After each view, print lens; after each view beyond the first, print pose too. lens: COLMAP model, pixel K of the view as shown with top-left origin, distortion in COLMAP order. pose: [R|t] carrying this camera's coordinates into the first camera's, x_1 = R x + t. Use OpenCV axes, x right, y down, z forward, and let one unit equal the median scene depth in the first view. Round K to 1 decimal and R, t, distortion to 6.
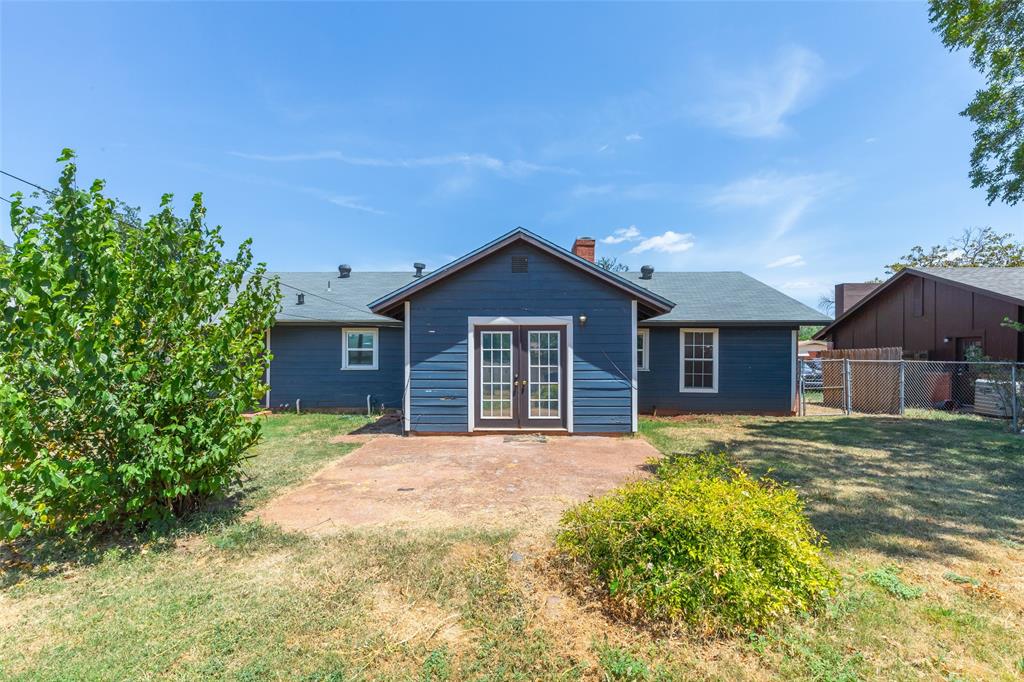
lens RADIAL K [[459.8, 0, 520.6], [0, 459.8, 363.8], [0, 0, 1]] dist [0.001785, -0.000344]
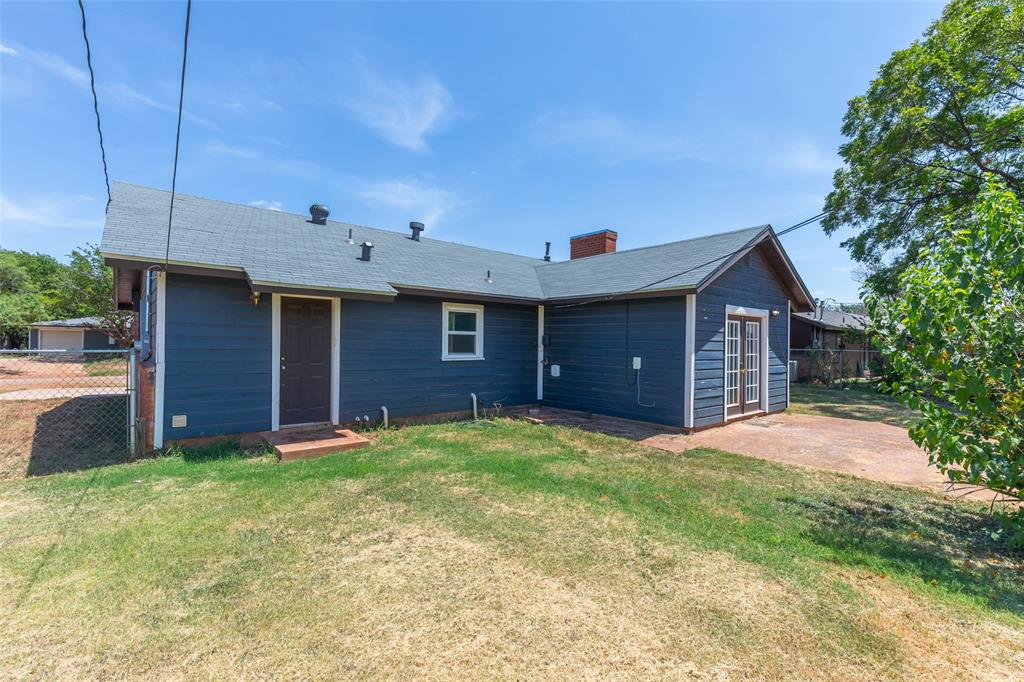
lens RADIAL K [[459.8, 0, 512.8], [0, 459.8, 345.3], [0, 0, 1]] dist [0.001785, -0.000344]
pose [[0.753462, 0.009602, 0.657422, -0.607953], [-0.000264, 0.999898, -0.014301, -0.000447], [-0.657492, 0.010602, 0.753387, 0.309031]]
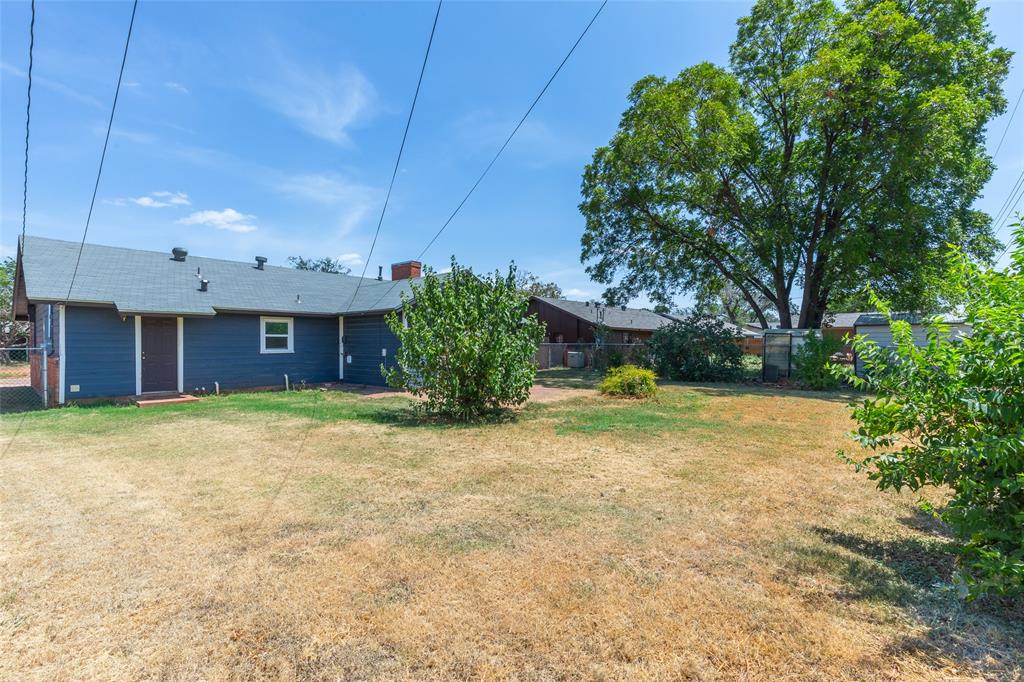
lens RADIAL K [[459.8, 0, 514.6], [0, 459.8, 344.7], [0, 0, 1]] dist [0.001785, -0.000344]
pose [[0.645561, -0.001231, 0.763707, -0.664902], [0.017331, 0.999765, -0.013037, 0.013476], [-0.763512, 0.021652, 0.645431, -0.155938]]
